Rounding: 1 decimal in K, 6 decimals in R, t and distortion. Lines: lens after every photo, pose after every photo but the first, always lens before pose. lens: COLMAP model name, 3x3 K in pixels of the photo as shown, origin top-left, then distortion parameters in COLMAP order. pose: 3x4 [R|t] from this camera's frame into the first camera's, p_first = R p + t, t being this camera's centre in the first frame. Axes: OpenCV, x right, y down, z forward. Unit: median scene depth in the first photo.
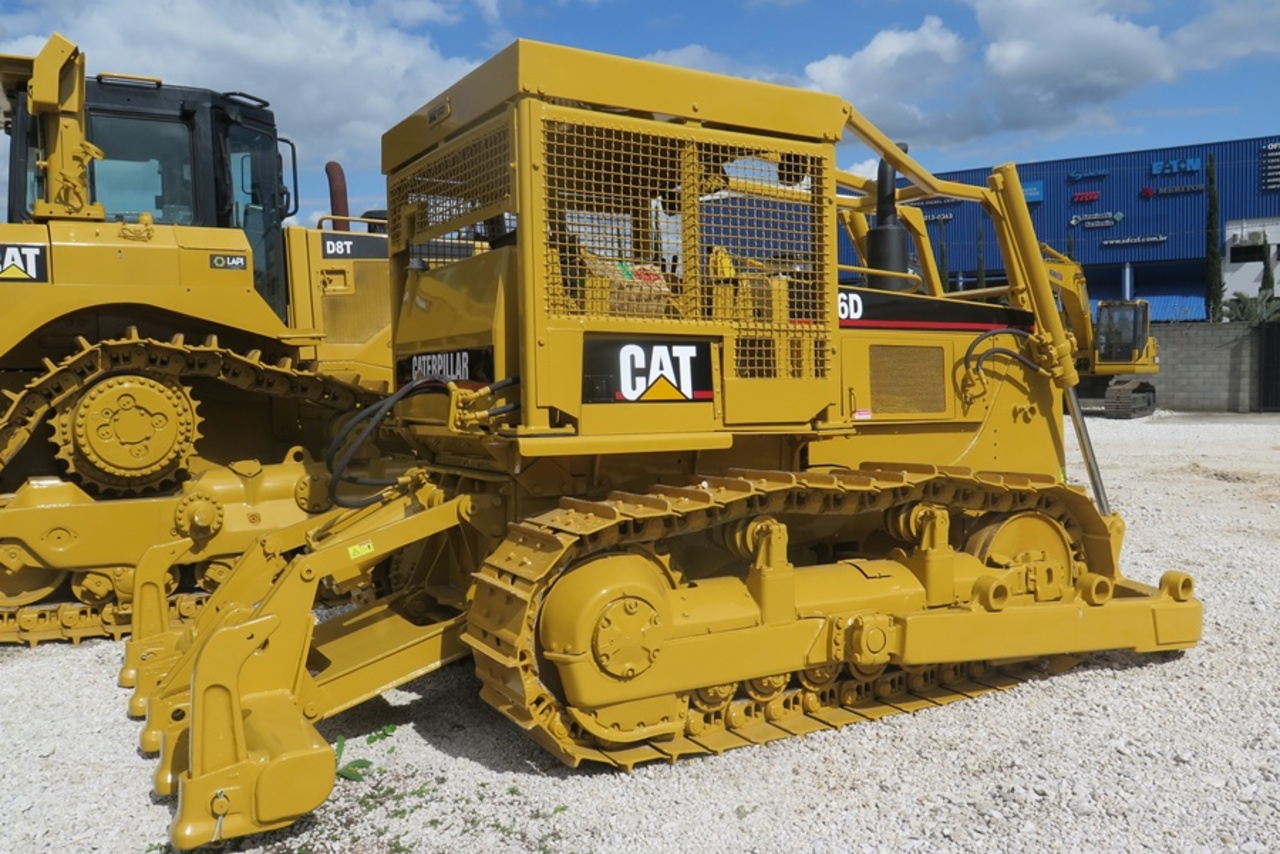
lens RADIAL K [[1059.8, 0, 640.0], [0, 1059.8, 427.0], [0, 0, 1]] dist [-0.004138, -0.000643]
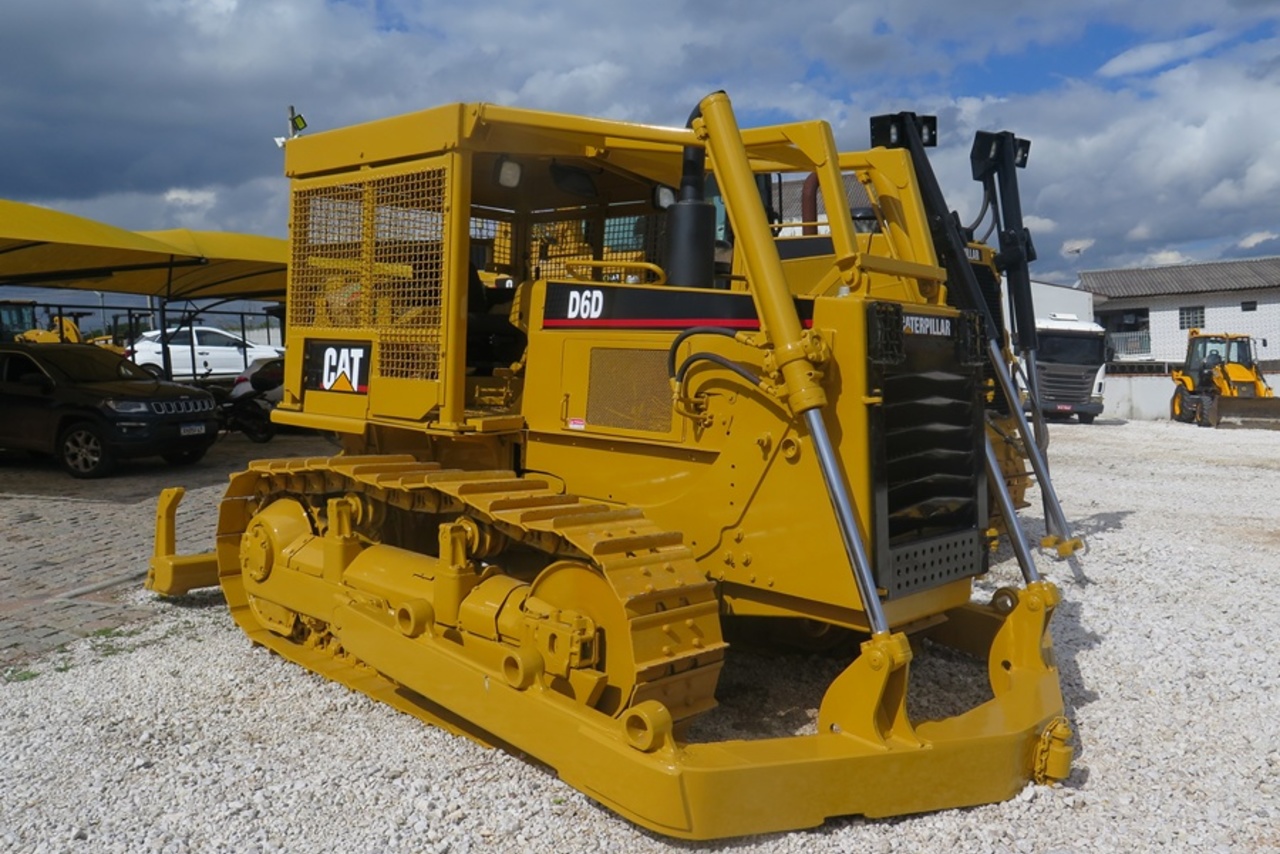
lens RADIAL K [[1058.6, 0, 640.0], [0, 1058.6, 427.0], [0, 0, 1]] dist [0.005953, 0.002244]
pose [[0.272852, 0.081619, -0.958588, 1.321499], [-0.065405, 0.995663, 0.066159, -0.088164], [0.959830, 0.044645, 0.277007, 0.968235]]
